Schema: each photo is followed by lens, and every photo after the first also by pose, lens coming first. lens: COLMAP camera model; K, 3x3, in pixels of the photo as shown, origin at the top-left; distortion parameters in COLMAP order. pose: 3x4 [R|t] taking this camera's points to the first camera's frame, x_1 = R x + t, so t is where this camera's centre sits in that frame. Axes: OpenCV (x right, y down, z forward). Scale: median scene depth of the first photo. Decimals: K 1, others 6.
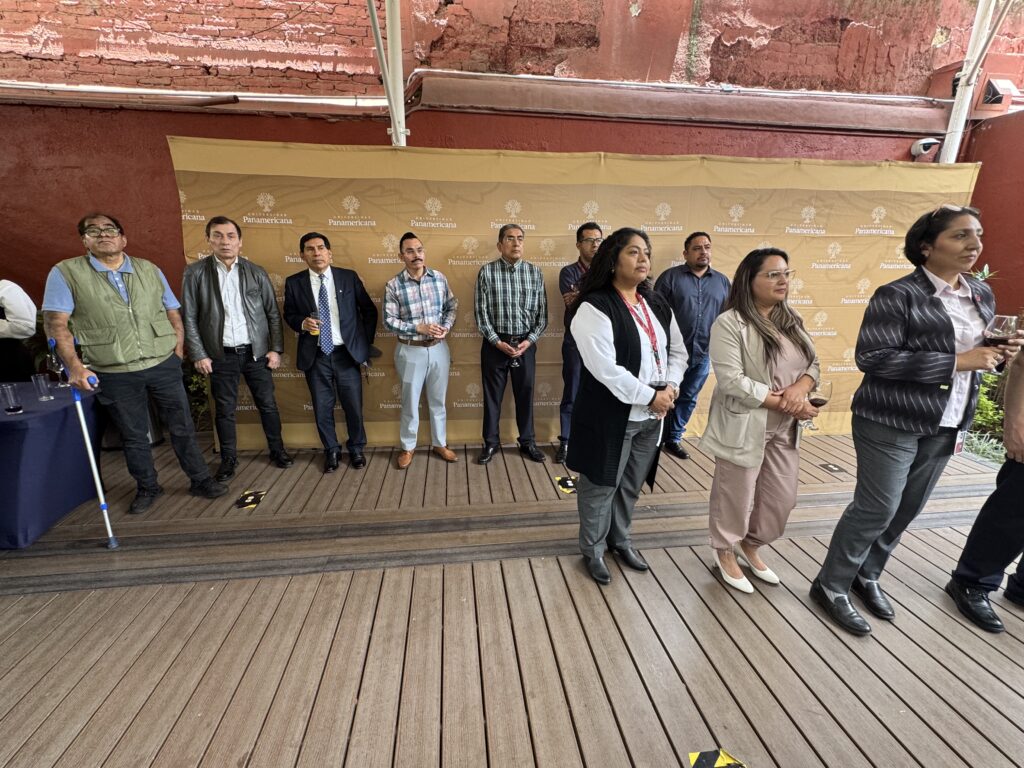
lens RADIAL K [[449.4, 0, 512.0], [0, 449.4, 384.0], [0, 0, 1]] dist [-0.001232, 0.000256]
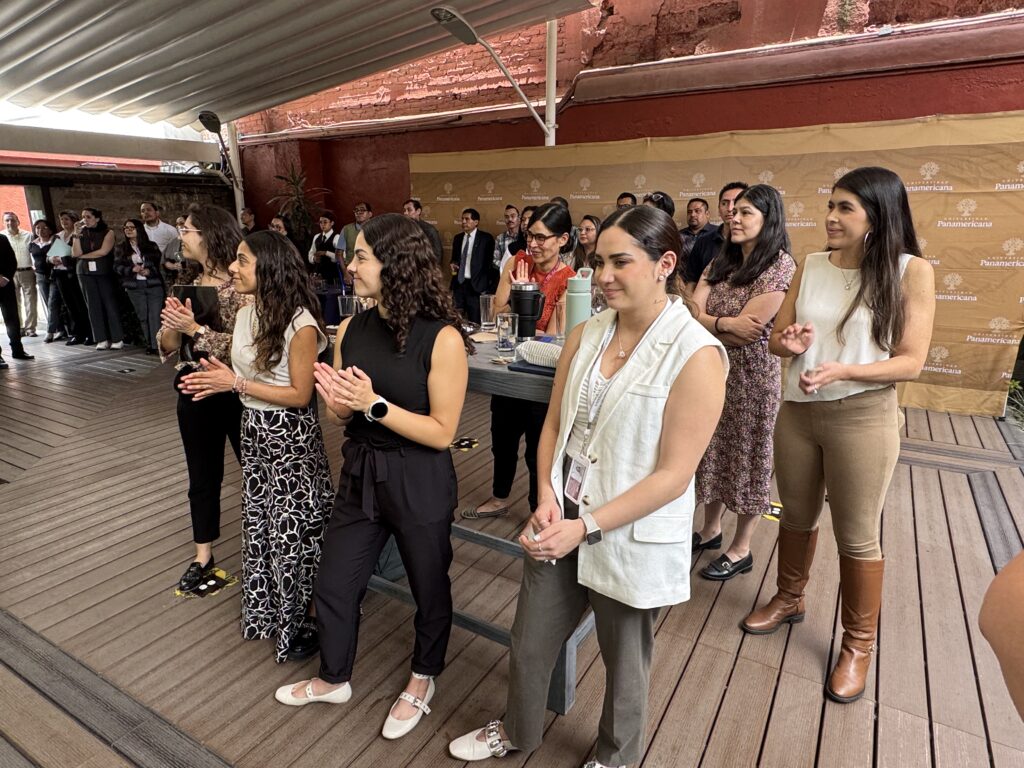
lens RADIAL K [[624.5, 0, 512.0], [0, 624.5, 384.0], [0, 0, 1]] dist [0.003279, 0.000298]
pose [[0.788760, 0.147077, -0.596846, 0.843378], [-0.151175, 0.987546, 0.043571, 0.130227], [0.595822, 0.055861, 0.801172, -0.501270]]
